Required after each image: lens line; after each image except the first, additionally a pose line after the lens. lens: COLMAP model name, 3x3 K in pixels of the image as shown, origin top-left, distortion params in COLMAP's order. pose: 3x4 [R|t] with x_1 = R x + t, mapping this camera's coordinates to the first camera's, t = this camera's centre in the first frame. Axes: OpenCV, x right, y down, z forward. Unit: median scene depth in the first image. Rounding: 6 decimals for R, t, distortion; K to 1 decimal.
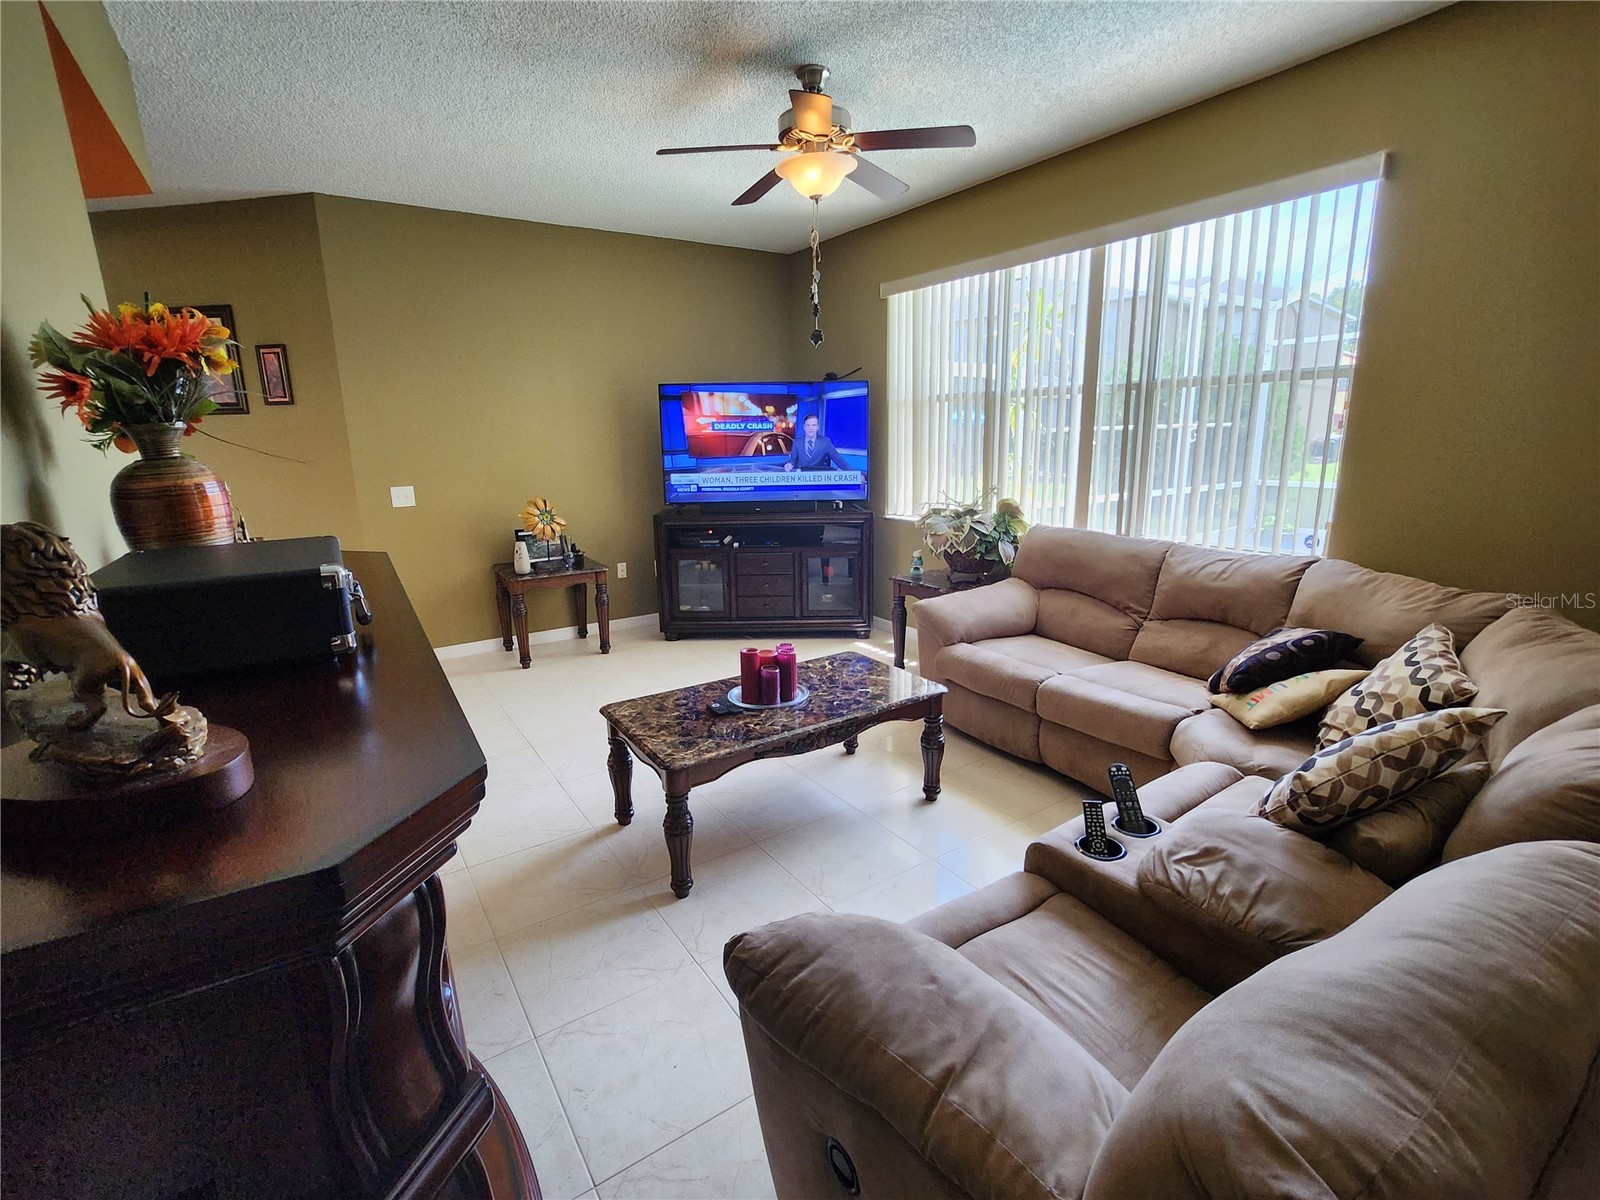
lens RADIAL K [[738.0, 0, 793.7], [0, 738.0, 597.6], [0, 0, 1]] dist [-0.003136, 0.000800]
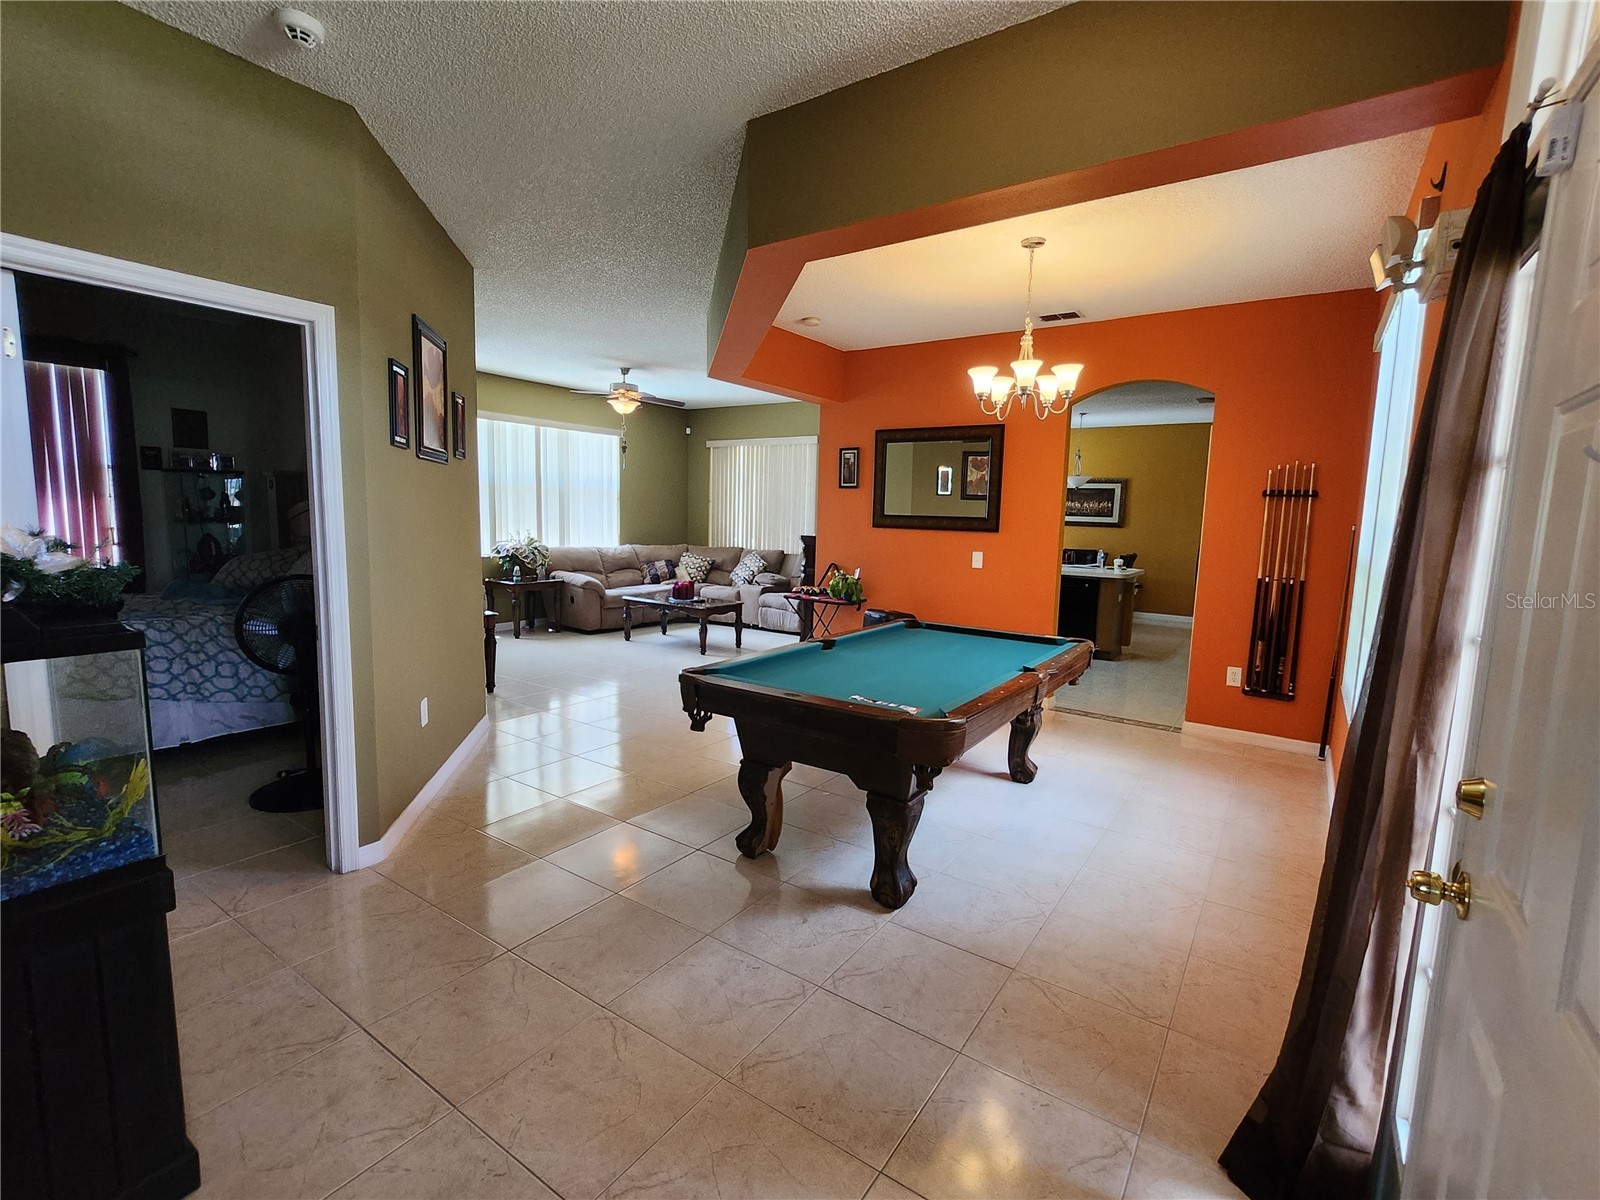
lens RADIAL K [[738.0, 0, 793.7], [0, 738.0, 597.6], [0, 0, 1]] dist [-0.003136, 0.000800]
pose [[-0.376046, -0.099226, 0.921273, -2.122541], [0.185423, 0.966081, 0.179738, -0.230924], [-0.907859, 0.238415, -0.344892, 1.238713]]
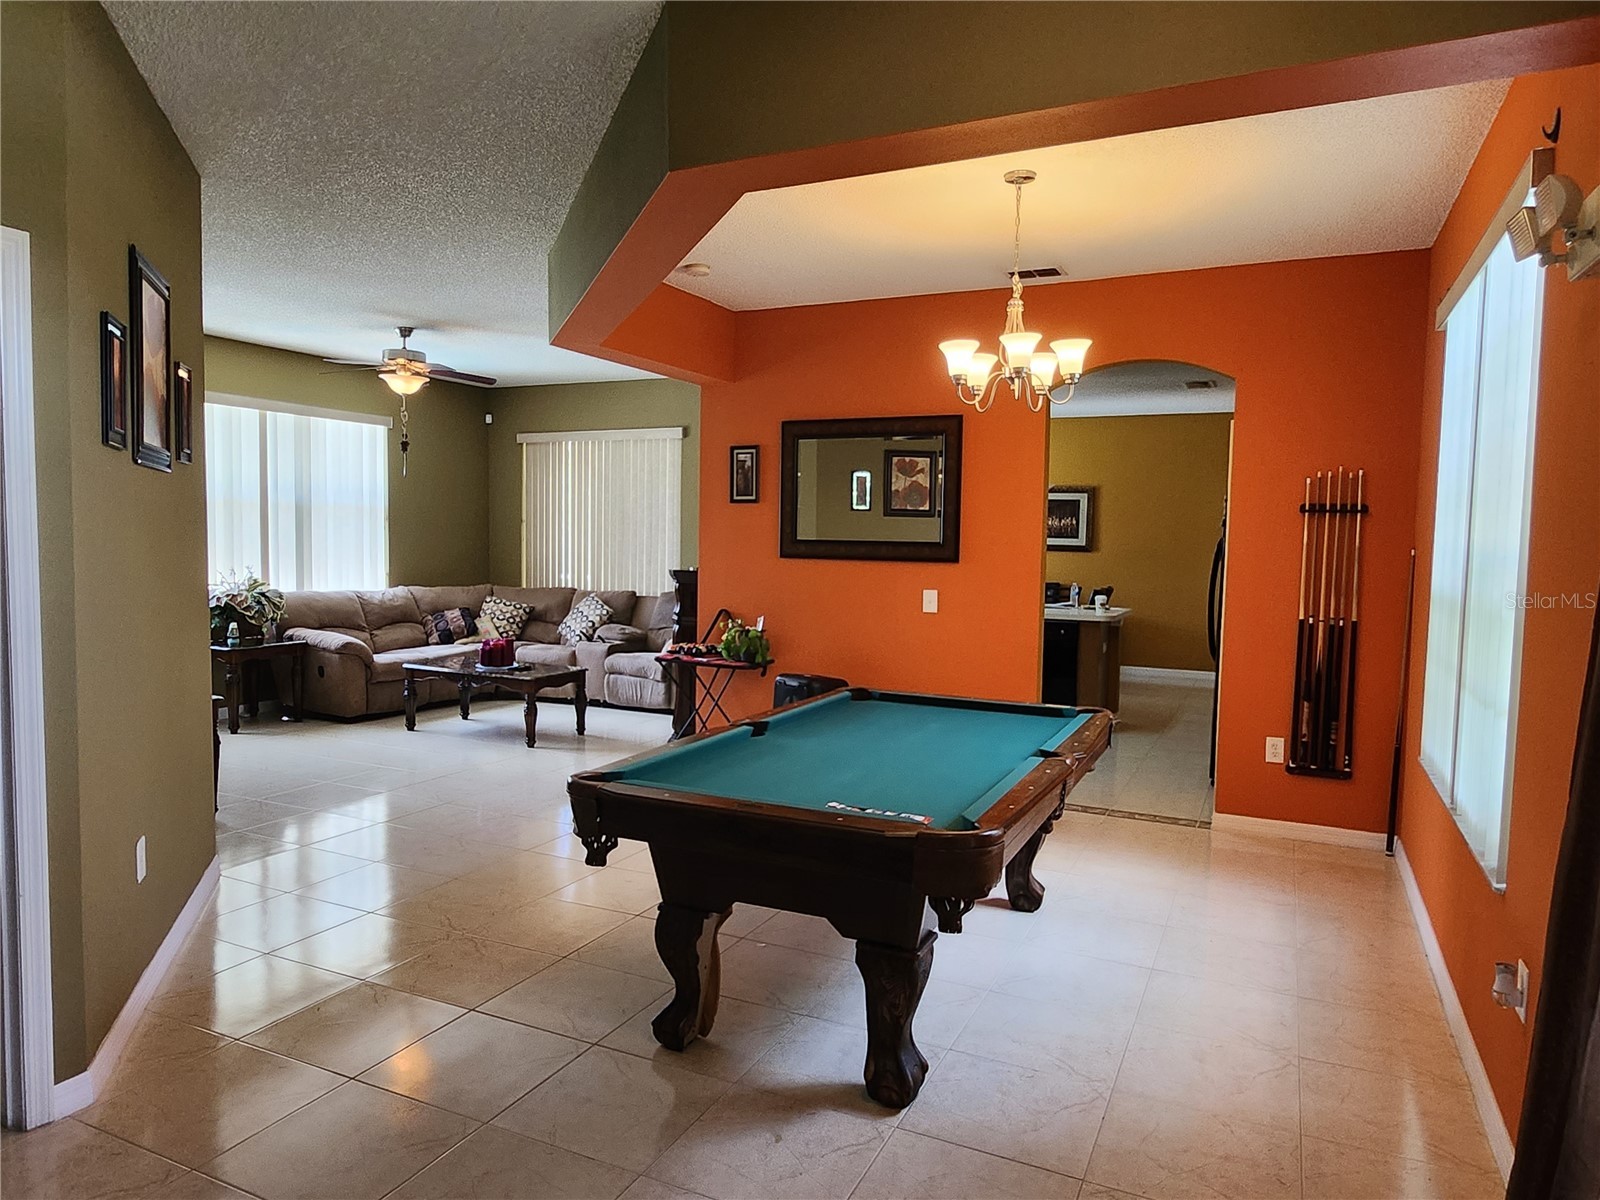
lens RADIAL K [[1054.0, 0, 778.2], [0, 1054.0, 603.1], [0, 0, 1]] dist [-0.005005, -0.001208]
pose [[-0.513016, -0.046088, 0.857141, -2.082983], [0.181535, 0.970146, 0.160816, -0.252946], [-0.838964, 0.238102, -0.489334, 1.310379]]
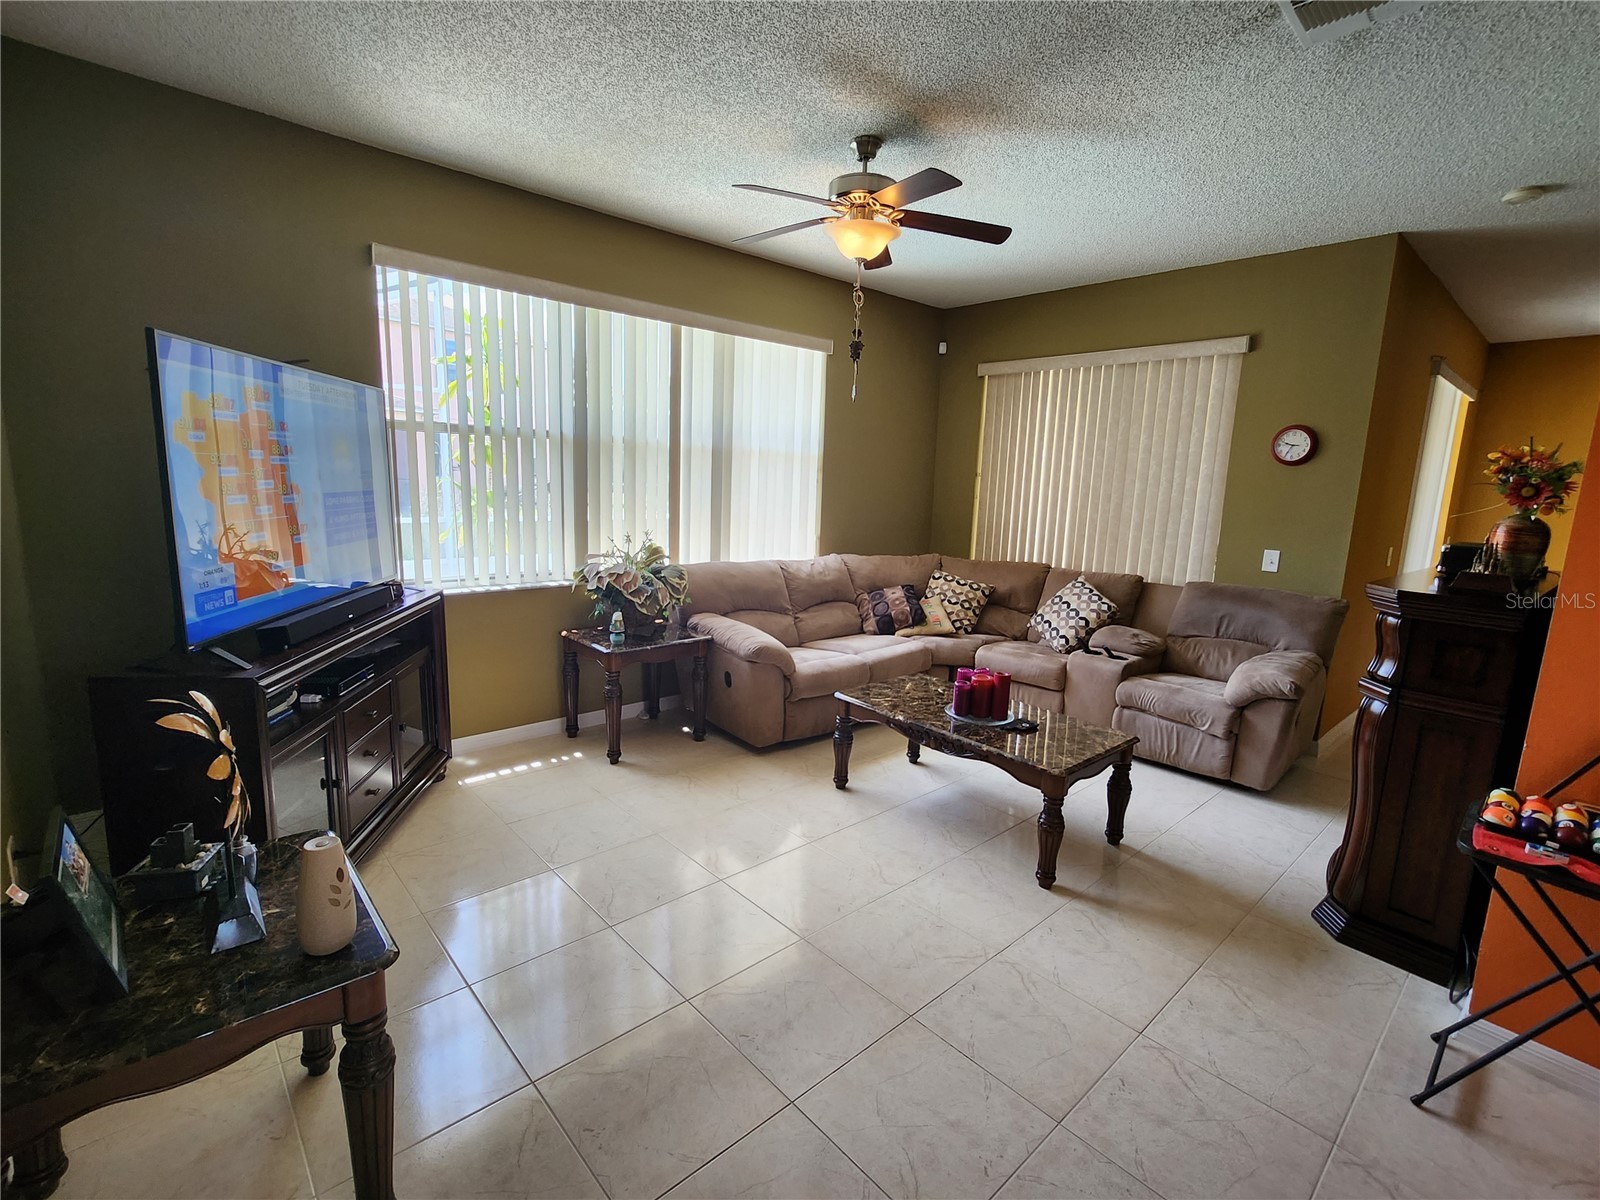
lens RADIAL K [[738.0, 0, 793.7], [0, 738.0, 597.6], [0, 0, 1]] dist [-0.003136, 0.000800]
pose [[-0.151311, -0.150201, 0.977008, -0.857693], [0.187265, 0.966134, 0.177531, -0.238009], [-0.970586, 0.209822, -0.118059, 1.086450]]
